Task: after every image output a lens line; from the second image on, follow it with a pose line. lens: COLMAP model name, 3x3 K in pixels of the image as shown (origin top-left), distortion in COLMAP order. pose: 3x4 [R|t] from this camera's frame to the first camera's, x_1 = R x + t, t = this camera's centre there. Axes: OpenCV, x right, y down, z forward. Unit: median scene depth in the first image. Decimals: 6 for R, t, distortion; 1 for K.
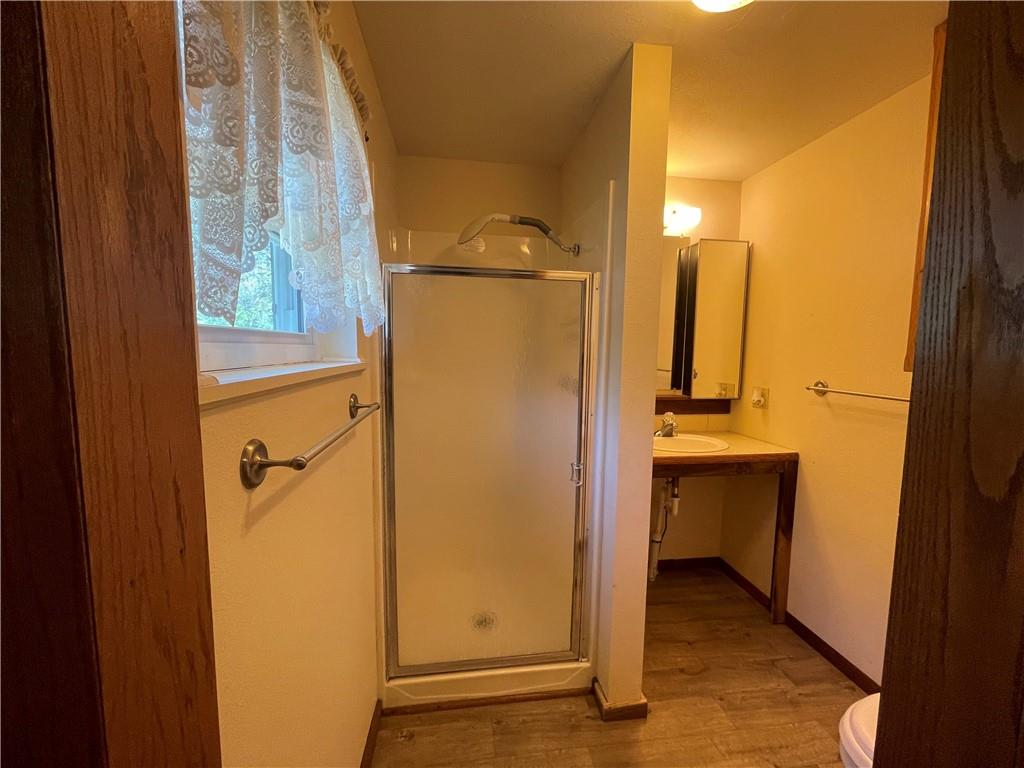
lens RADIAL K [[414.6, 0, 515.1], [0, 414.6, 383.4], [0, 0, 1]] dist [-0.005156, 0.001240]
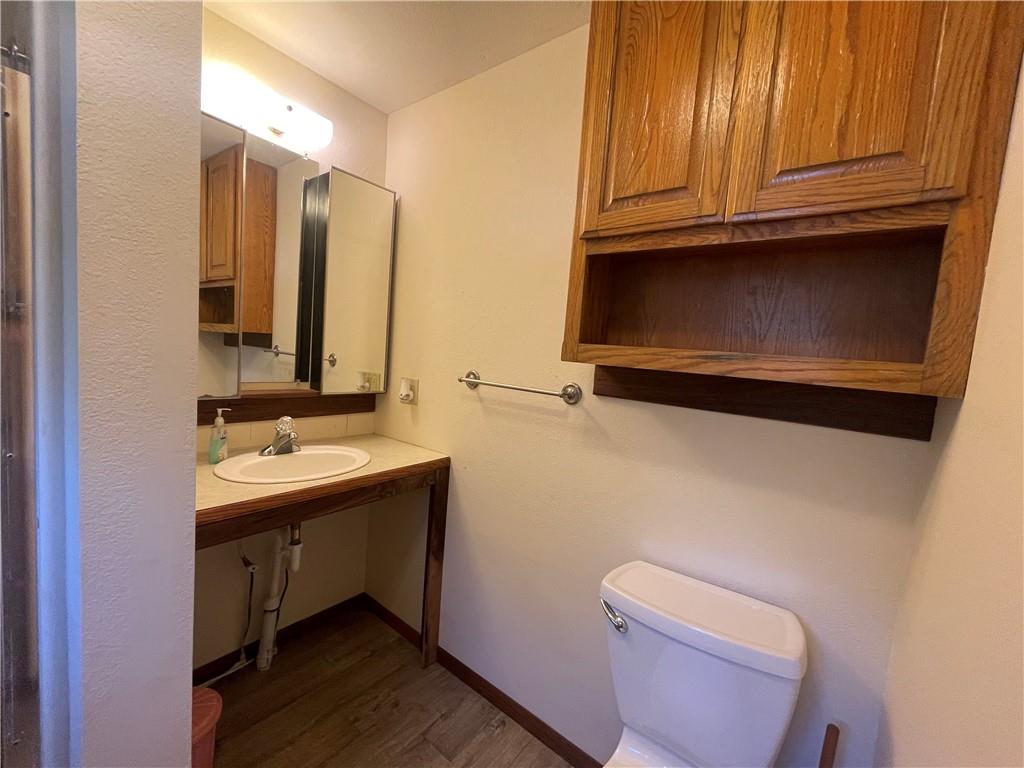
lens RADIAL K [[414.6, 0, 517.6], [0, 414.6, 386.2], [0, 0, 1]] dist [-0.005156, 0.001240]
pose [[0.708854, -0.020389, 0.705061, 0.191721], [-0.005134, 0.999407, 0.034062, -0.003943], [-0.705337, -0.027765, 0.708328, 0.309436]]
